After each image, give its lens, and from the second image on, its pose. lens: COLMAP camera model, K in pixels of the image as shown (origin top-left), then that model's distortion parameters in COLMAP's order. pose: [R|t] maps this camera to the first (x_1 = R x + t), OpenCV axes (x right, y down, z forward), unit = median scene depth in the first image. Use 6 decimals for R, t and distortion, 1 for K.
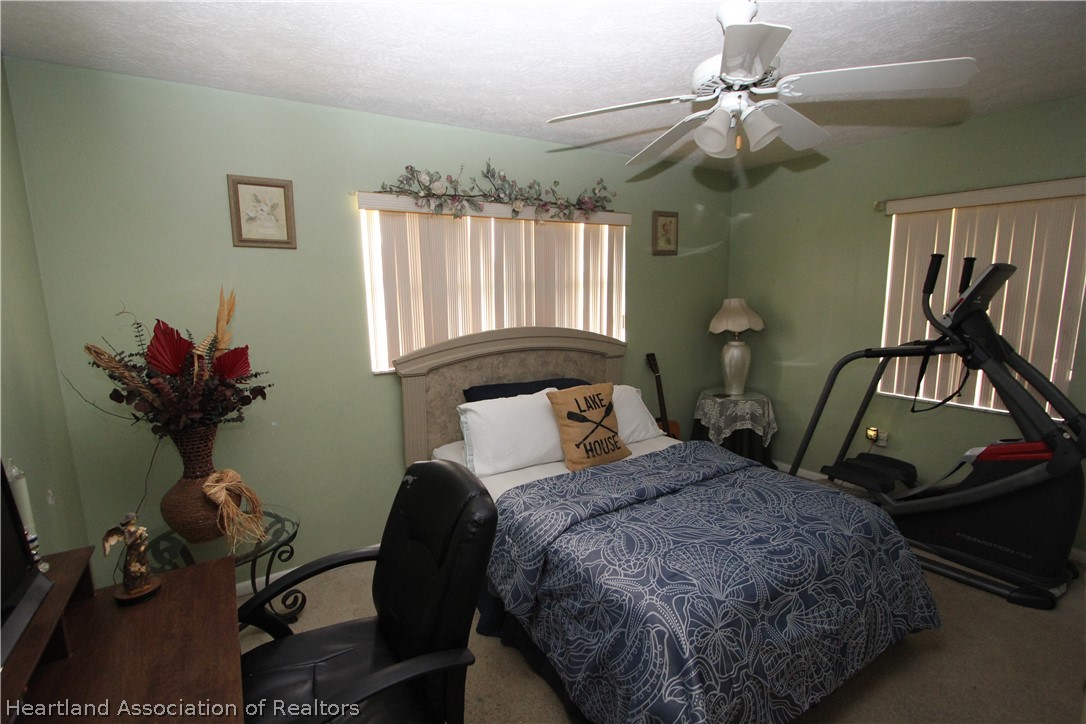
lens RADIAL K [[500.3, 0, 532.5], [0, 500.3, 369.8], [0, 0, 1]] dist [-0.018211, 0.000893]
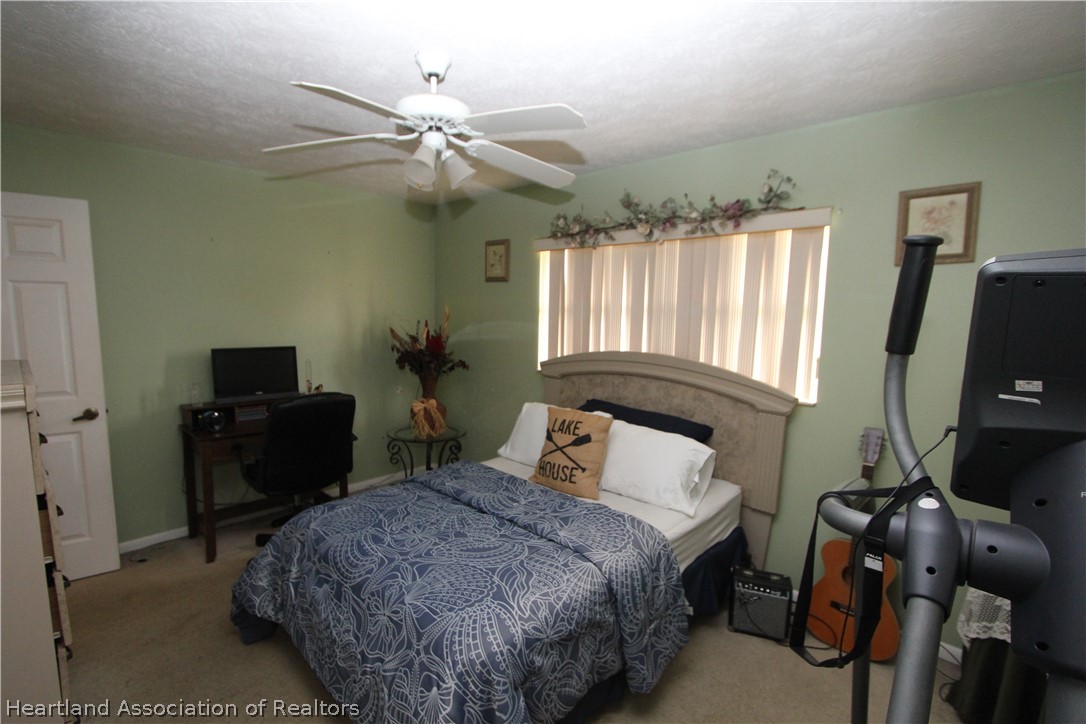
lens RADIAL K [[500.3, 0, 532.5], [0, 500.3, 369.8], [0, 0, 1]] dist [-0.018211, 0.000893]
pose [[0.259890, 0.140948, -0.955296, 1.012001], [-0.176838, 0.979507, 0.096411, -0.127279], [0.949308, 0.143876, 0.279489, 0.626047]]
